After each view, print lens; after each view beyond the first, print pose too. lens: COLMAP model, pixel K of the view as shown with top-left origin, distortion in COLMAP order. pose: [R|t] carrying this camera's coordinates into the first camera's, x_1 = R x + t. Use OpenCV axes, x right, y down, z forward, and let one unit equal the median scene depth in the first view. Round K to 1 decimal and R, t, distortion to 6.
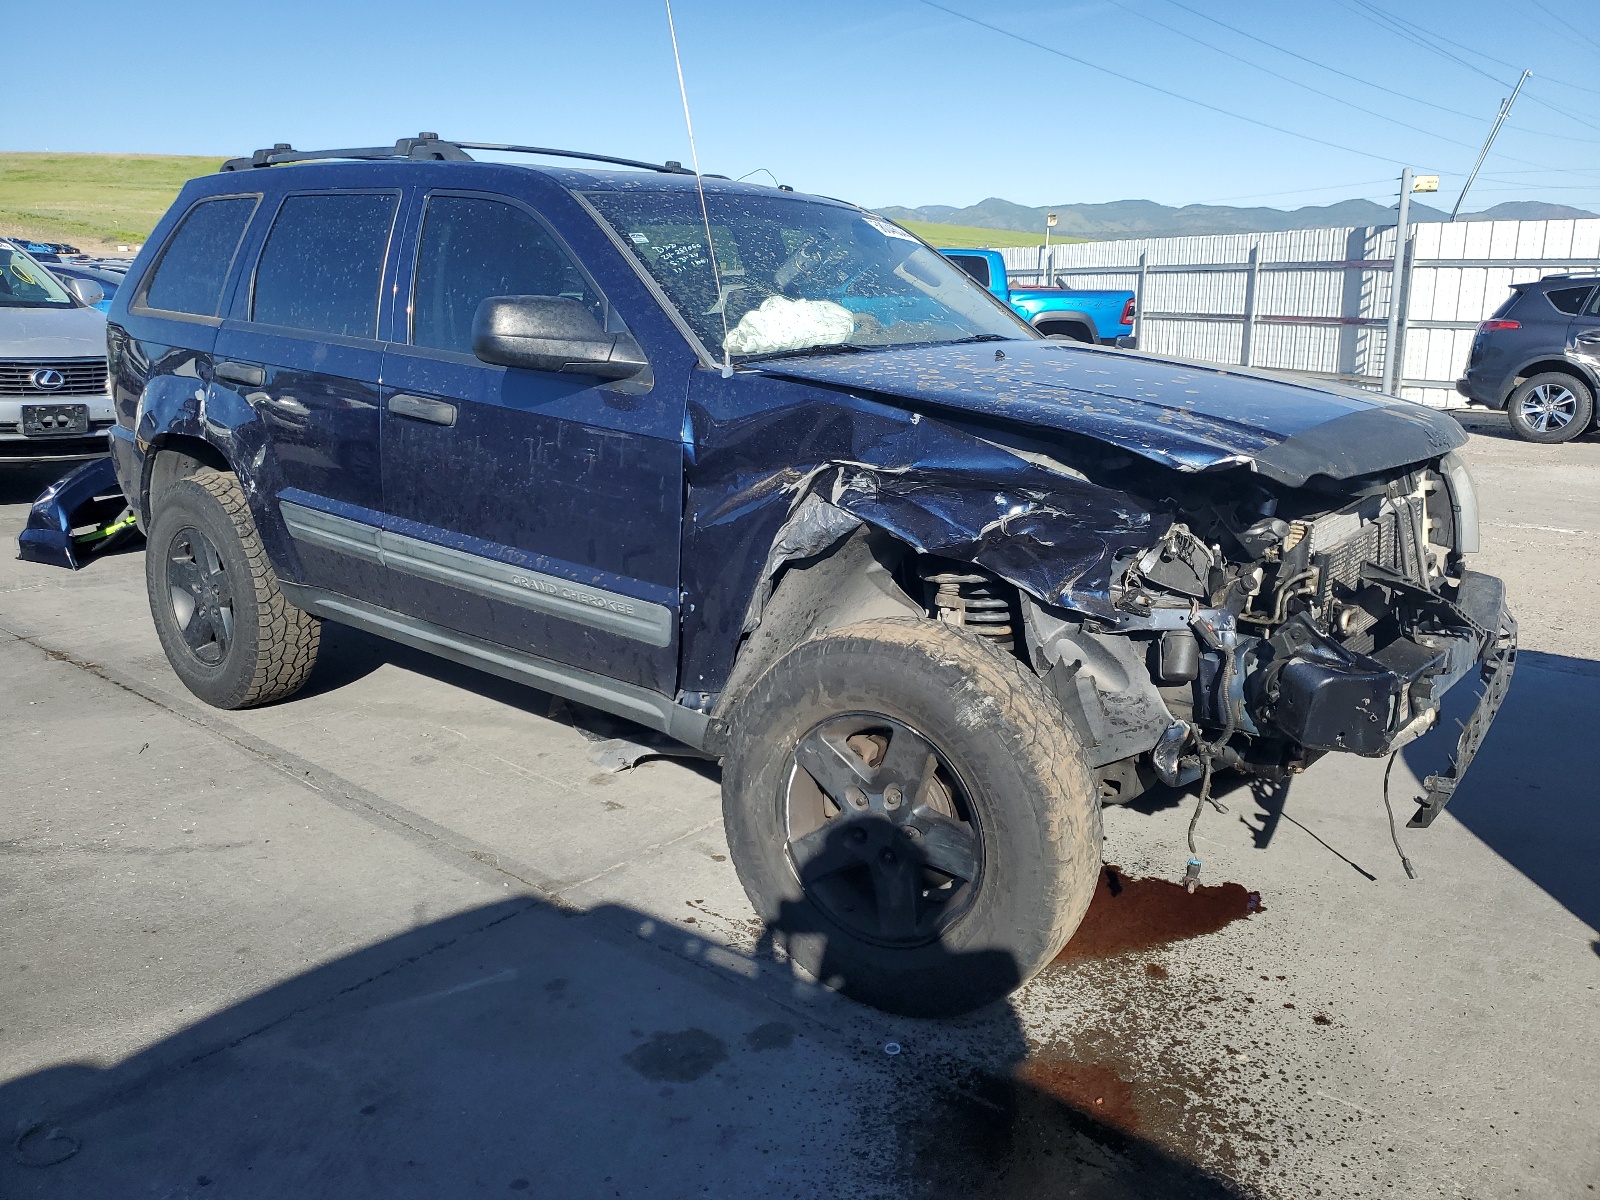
lens RADIAL K [[1211.6, 0, 801.3], [0, 1211.6, 599.9], [0, 0, 1]] dist [0.048359, -0.009316]
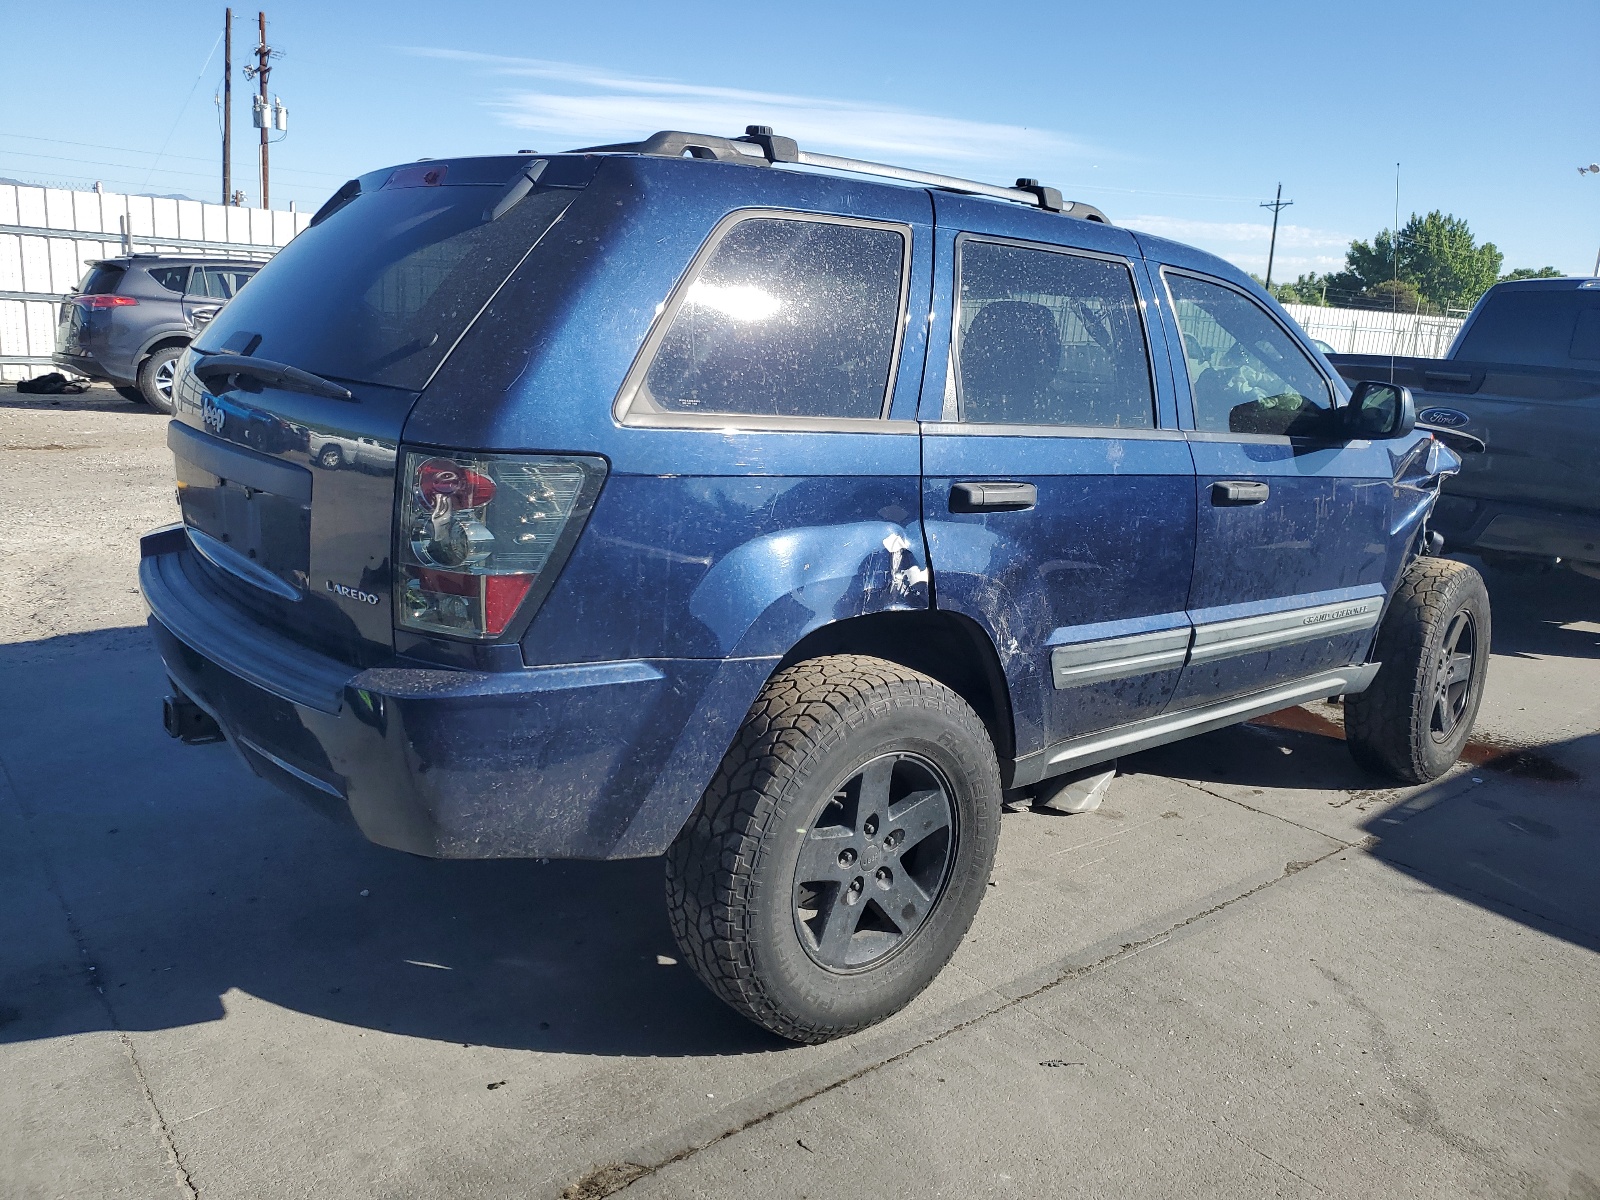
lens RADIAL K [[1211.6, 0, 801.9], [0, 1211.6, 594.7], [0, 0, 1]] dist [0.048359, -0.009316]
pose [[0.198810, -0.227958, 0.953158, -1.347806], [0.188145, 0.963359, 0.191155, -0.331684], [-0.961809, 0.141329, 0.234415, 1.108003]]
